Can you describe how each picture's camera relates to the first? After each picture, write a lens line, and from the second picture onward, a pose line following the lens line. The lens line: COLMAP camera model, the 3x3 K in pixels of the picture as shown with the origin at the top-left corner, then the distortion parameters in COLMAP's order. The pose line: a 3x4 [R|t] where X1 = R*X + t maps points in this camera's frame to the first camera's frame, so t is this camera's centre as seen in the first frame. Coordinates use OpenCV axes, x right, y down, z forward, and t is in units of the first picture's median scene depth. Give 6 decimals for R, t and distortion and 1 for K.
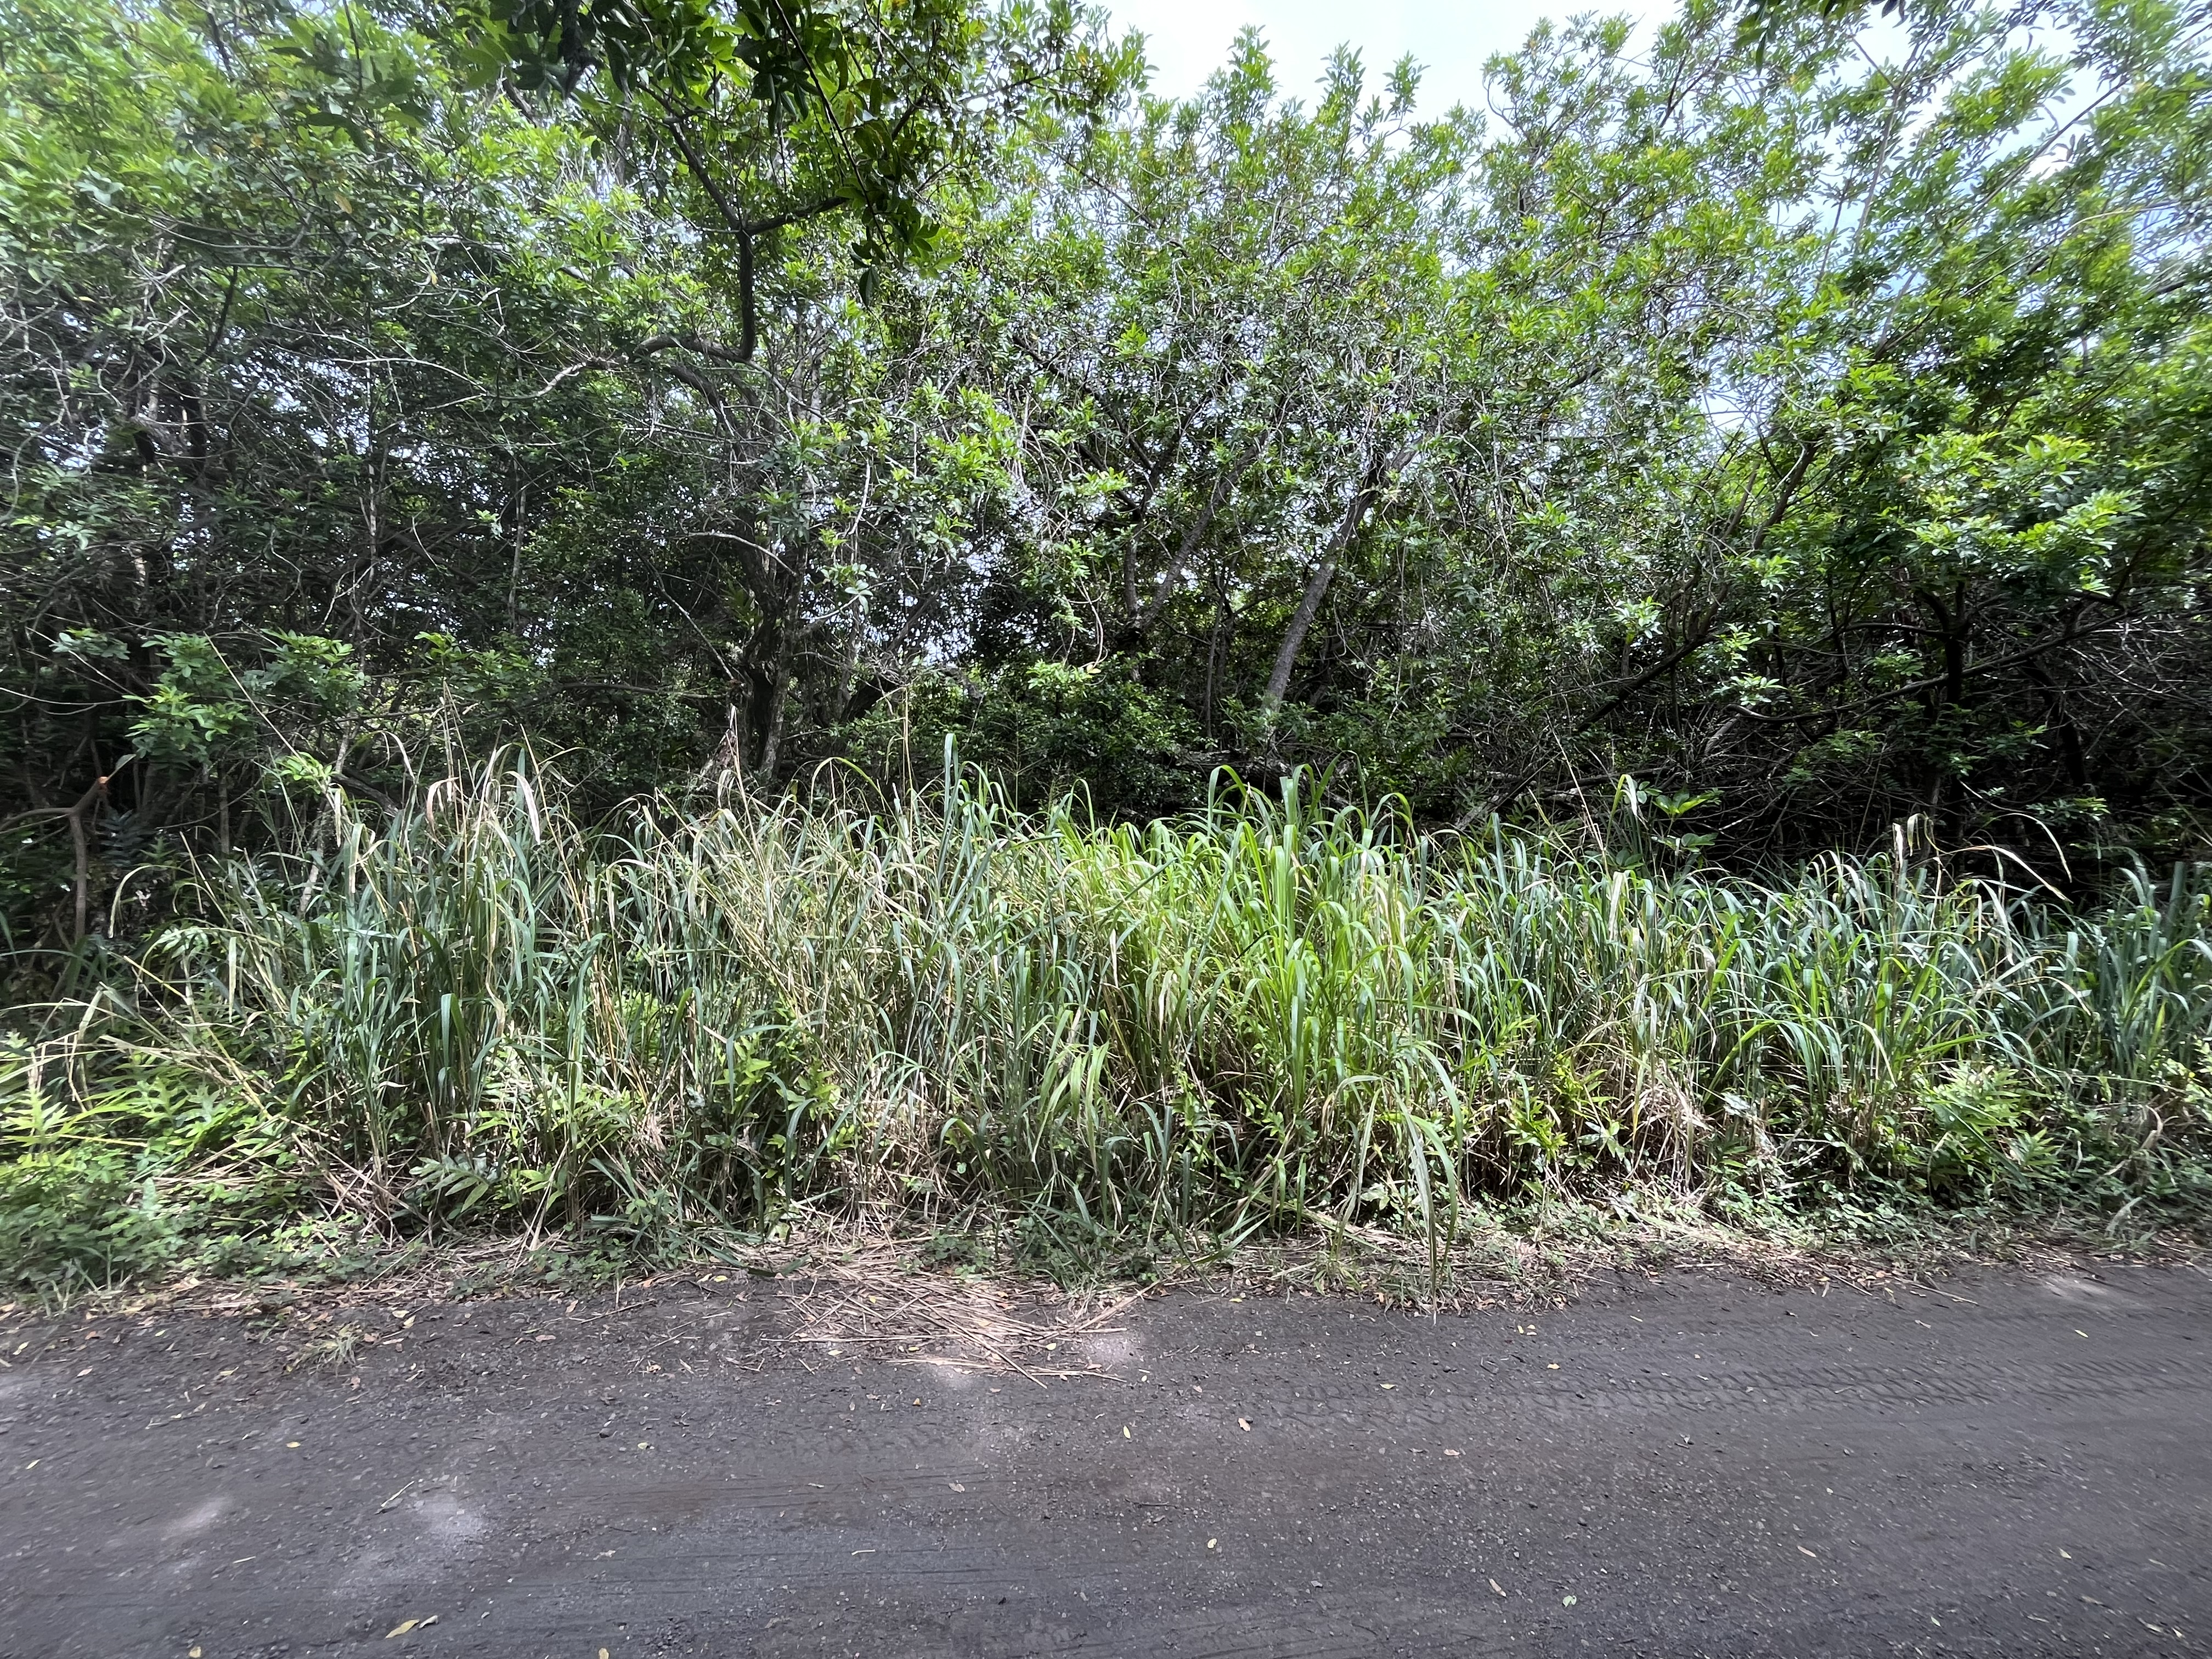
lens RADIAL K [[893.0, 0, 1108.5], [0, 893.0, 828.5], [0, 0, 1]] dist [-0.005695, 0.000378]
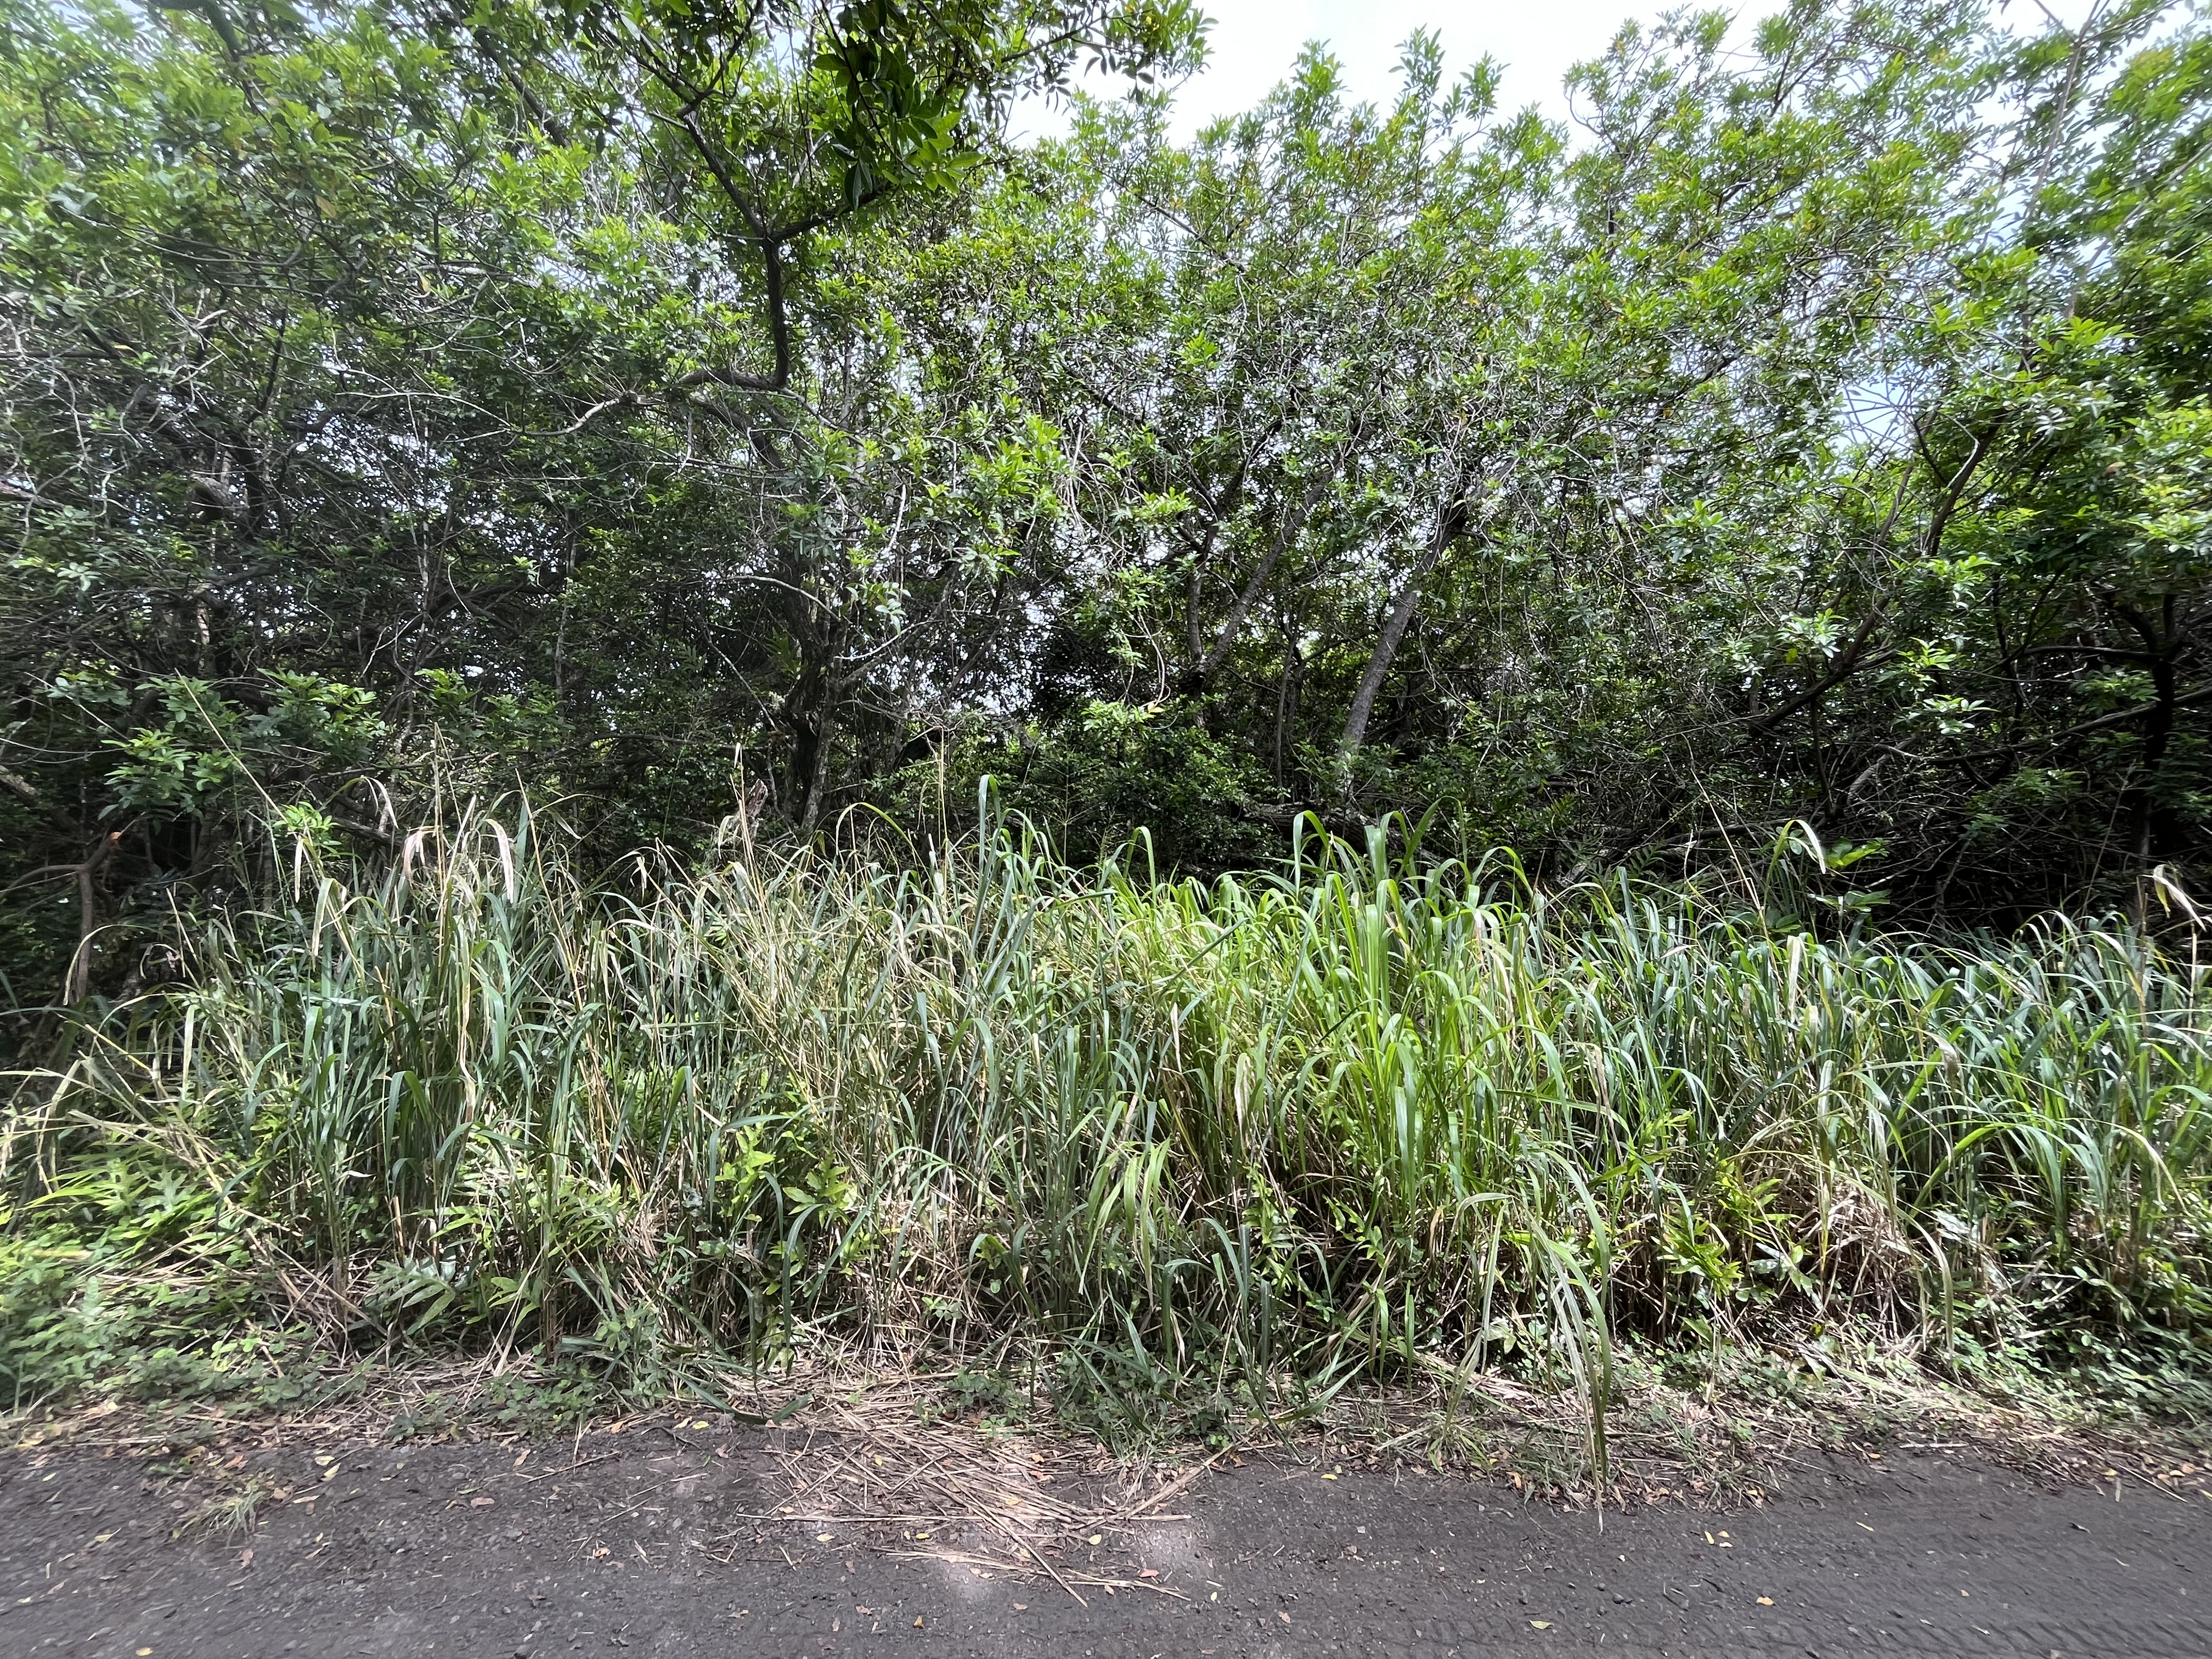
lens RADIAL K [[897.9, 0, 1112.9], [0, 897.9, 833.5], [0, 0, 1]] dist [-0.006289, 0.000551]
pose [[0.997587, -0.005755, -0.069193, 0.007180], [0.001384, 0.998009, -0.063057, 0.006197], [0.069418, 0.062809, 0.995608, 0.130657]]
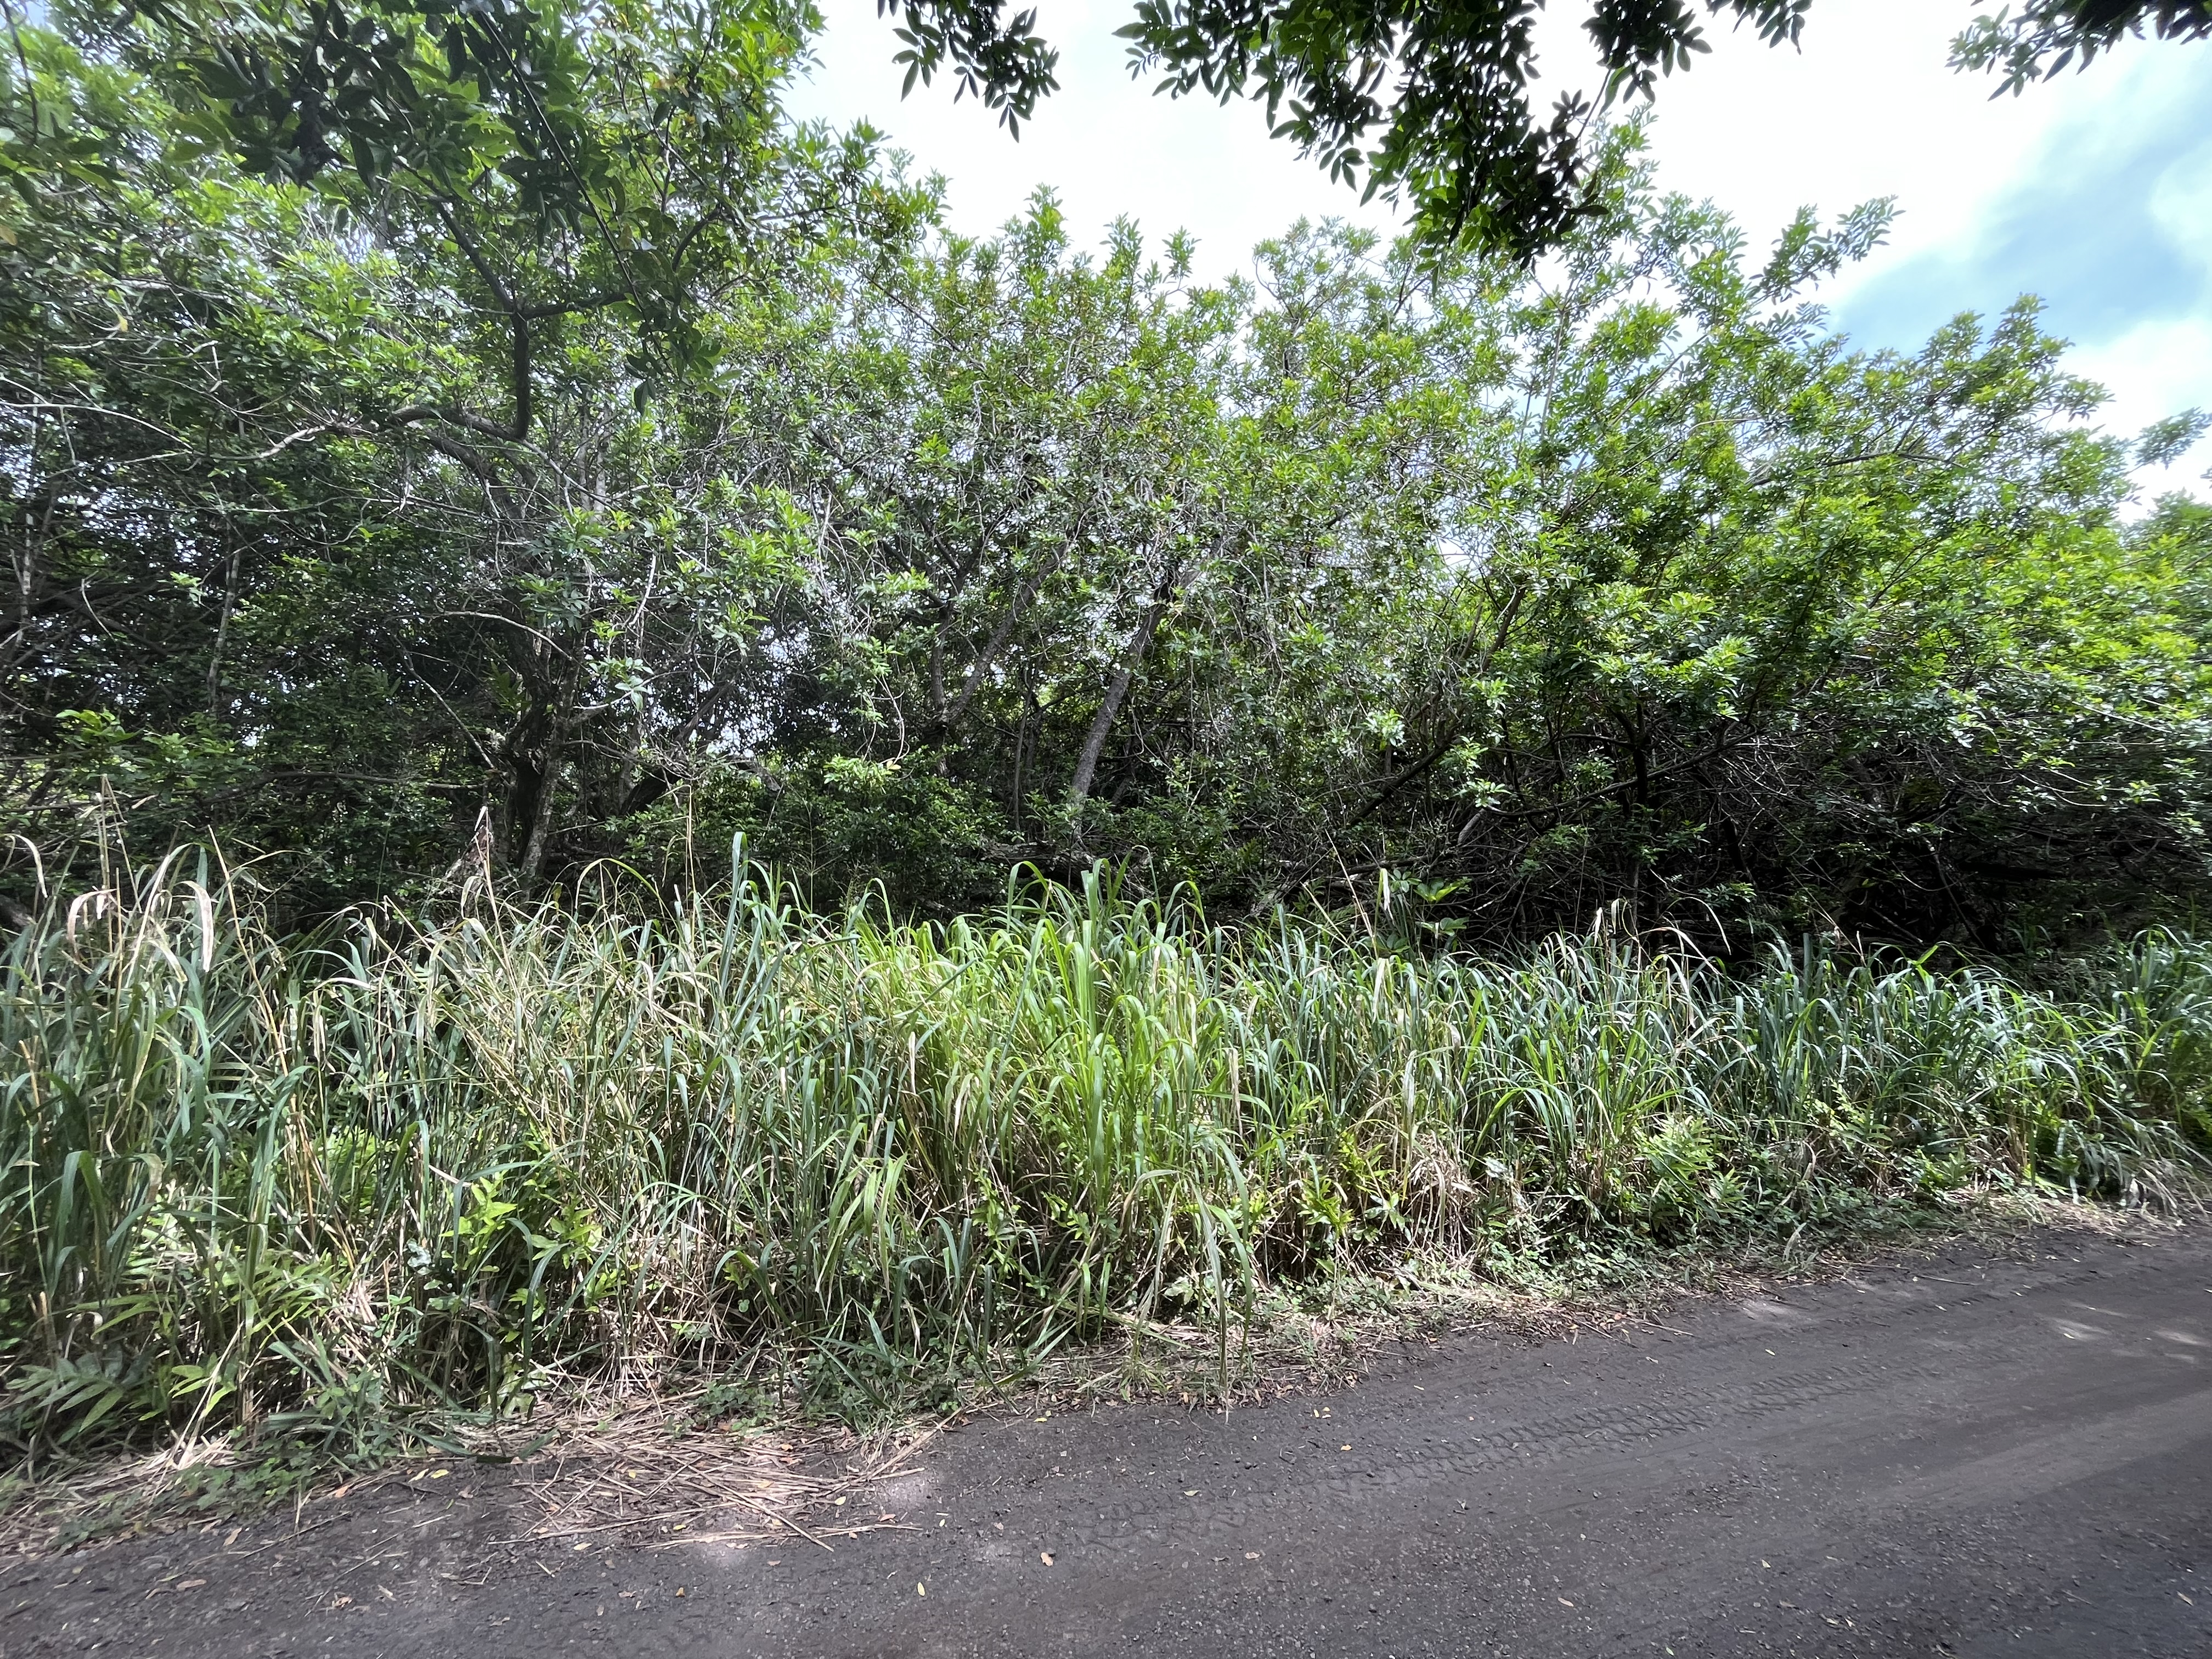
lens RADIAL K [[891.0, 0, 1106.0], [0, 891.0, 829.5], [0, 0, 1]] dist [-0.006936, 0.000492]
pose [[0.979056, -0.000756, 0.203590, 0.013677], [0.019948, 0.995538, -0.092234, -0.014259], [-0.202612, 0.094363, 0.974702, -0.010002]]
